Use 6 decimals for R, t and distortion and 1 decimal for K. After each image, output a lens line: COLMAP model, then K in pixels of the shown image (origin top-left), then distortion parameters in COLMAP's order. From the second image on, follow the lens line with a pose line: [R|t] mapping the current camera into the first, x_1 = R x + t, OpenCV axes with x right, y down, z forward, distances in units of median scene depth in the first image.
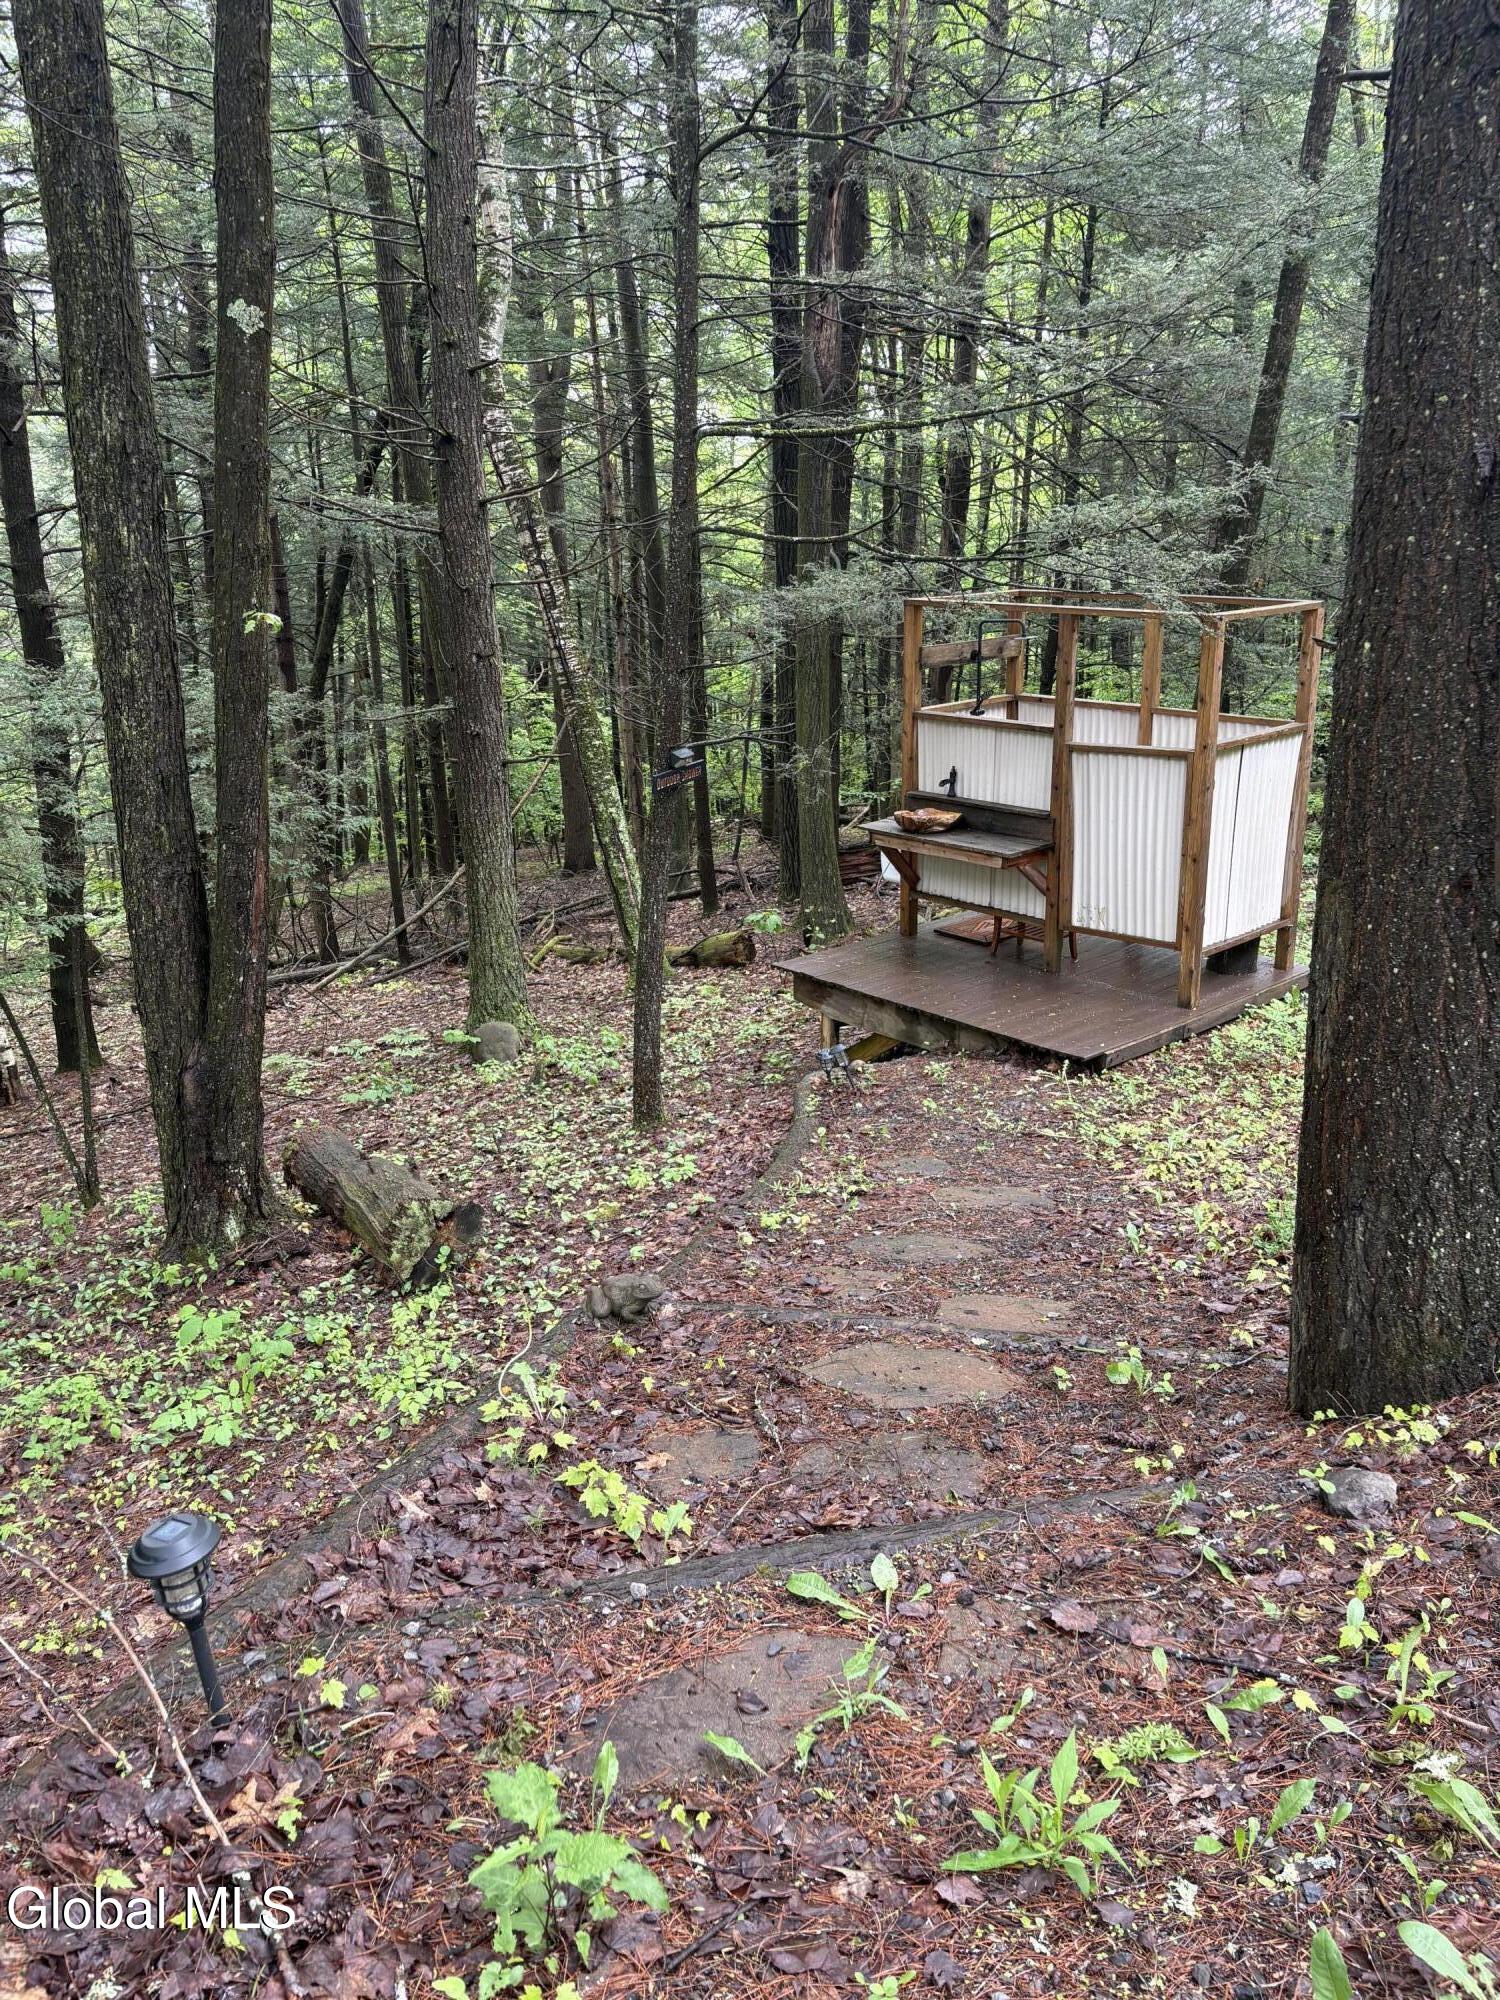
lens RADIAL K [[1532.7, 0, 757.0], [0, 1532.7, 993.5], [0, 0, 1]] dist [0.113436, -0.000342]
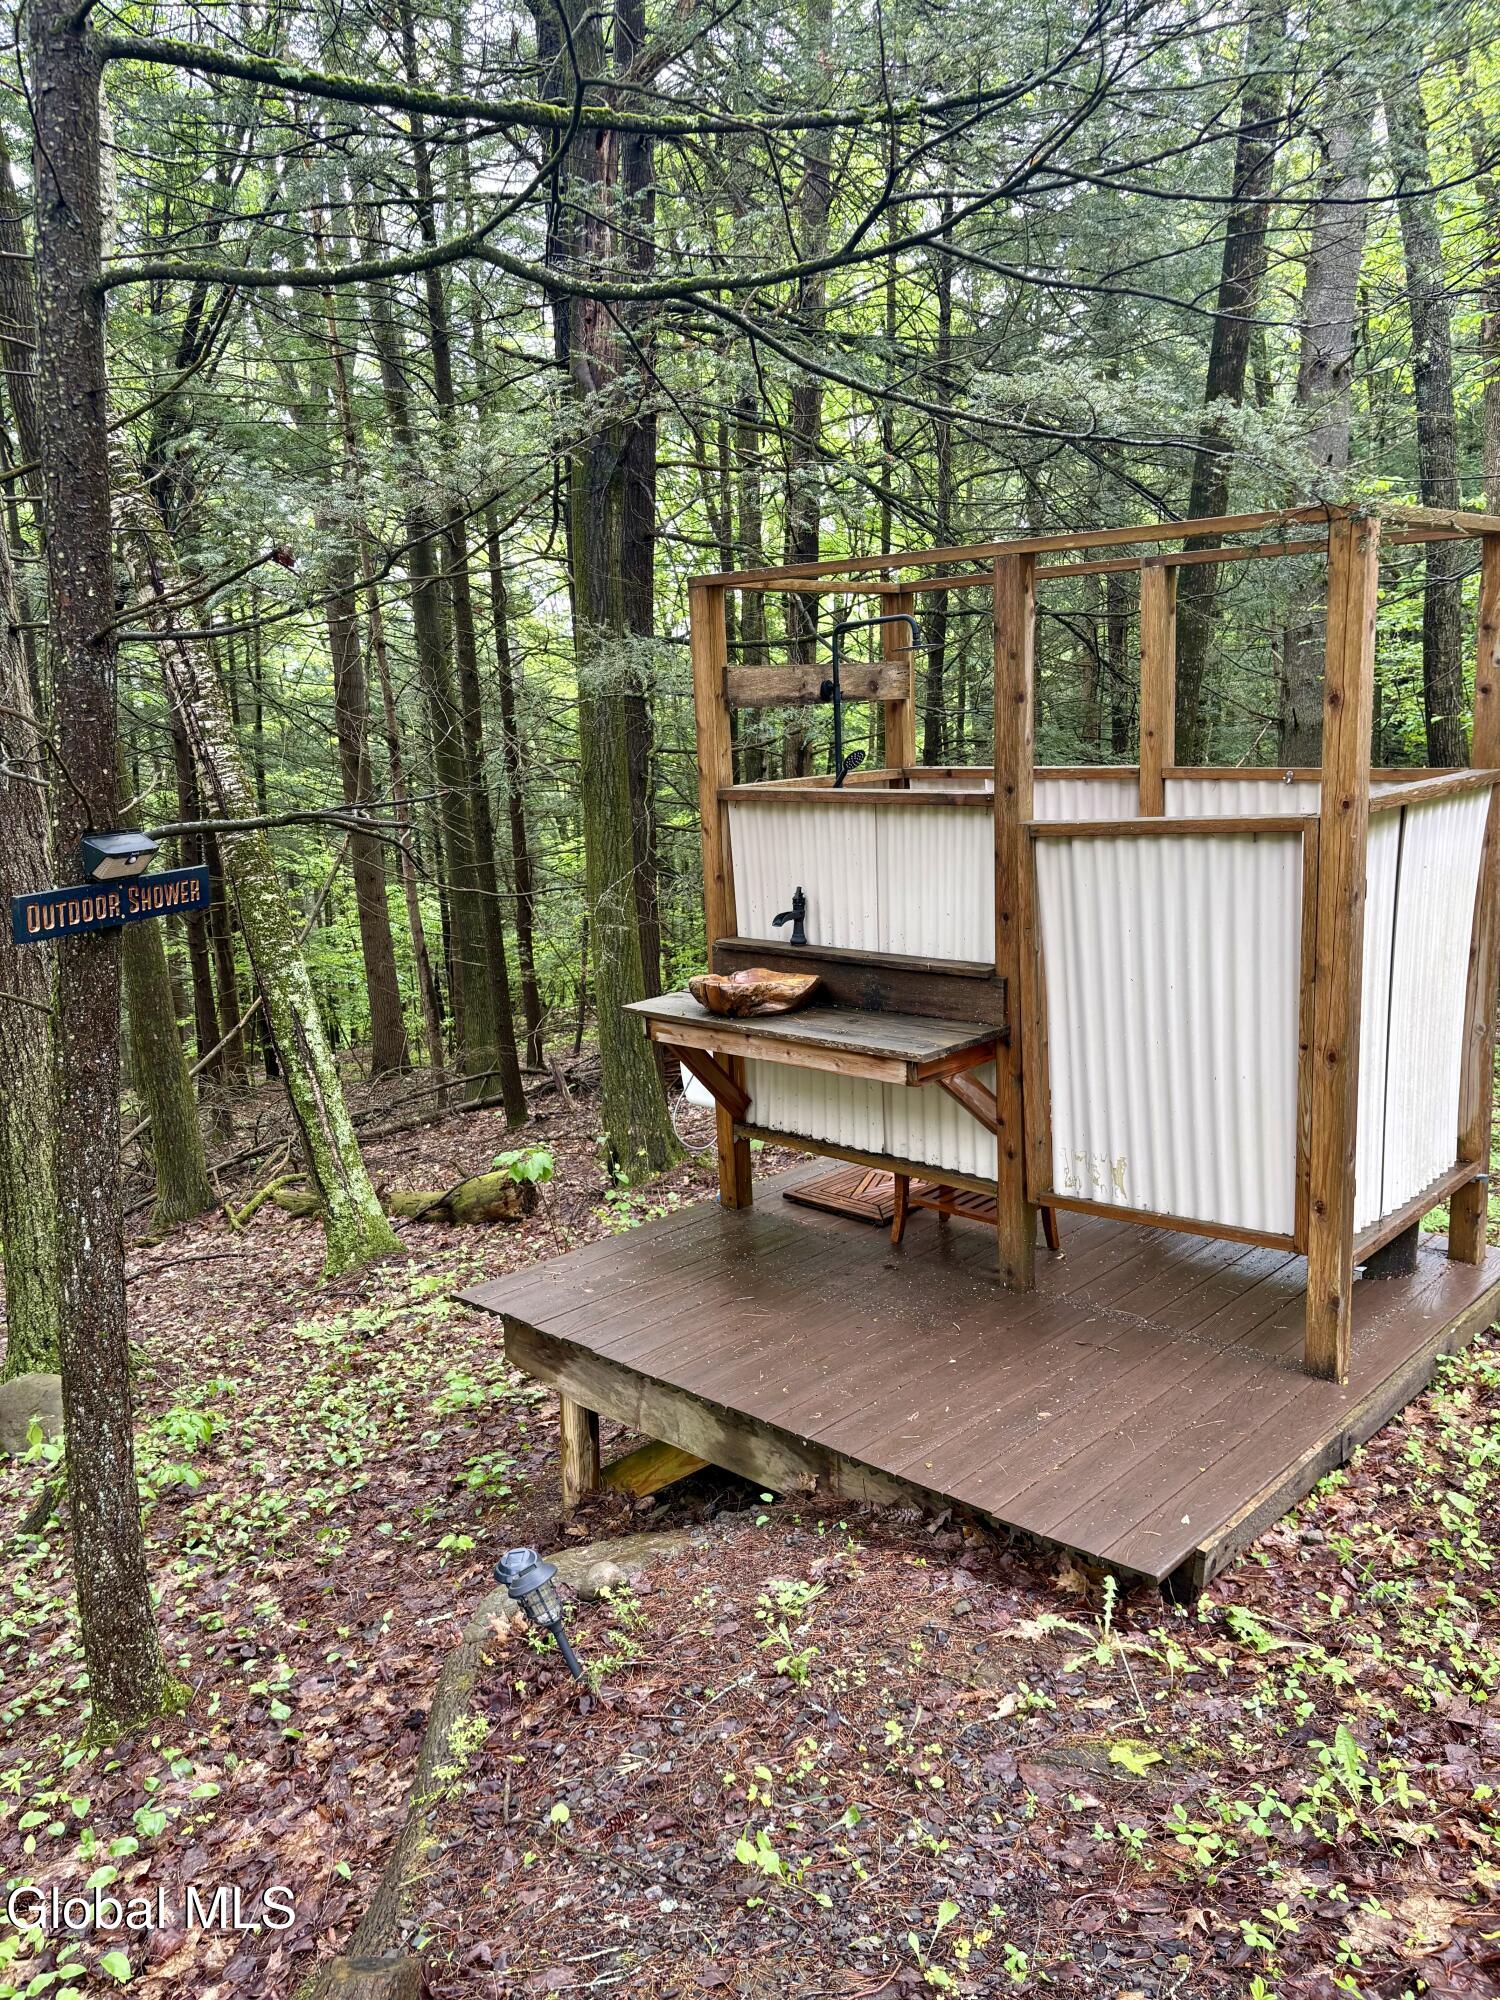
lens RADIAL K [[1532.7, 0, 764.7], [0, 1532.7, 994.9], [0, 0, 1]] dist [0.113436, -0.000342]
pose [[0.995594, -0.038793, 0.085374, 0.071376], [0.048530, 0.992167, -0.115110, -0.053084], [-0.080240, 0.118746, 0.989677, 0.498684]]
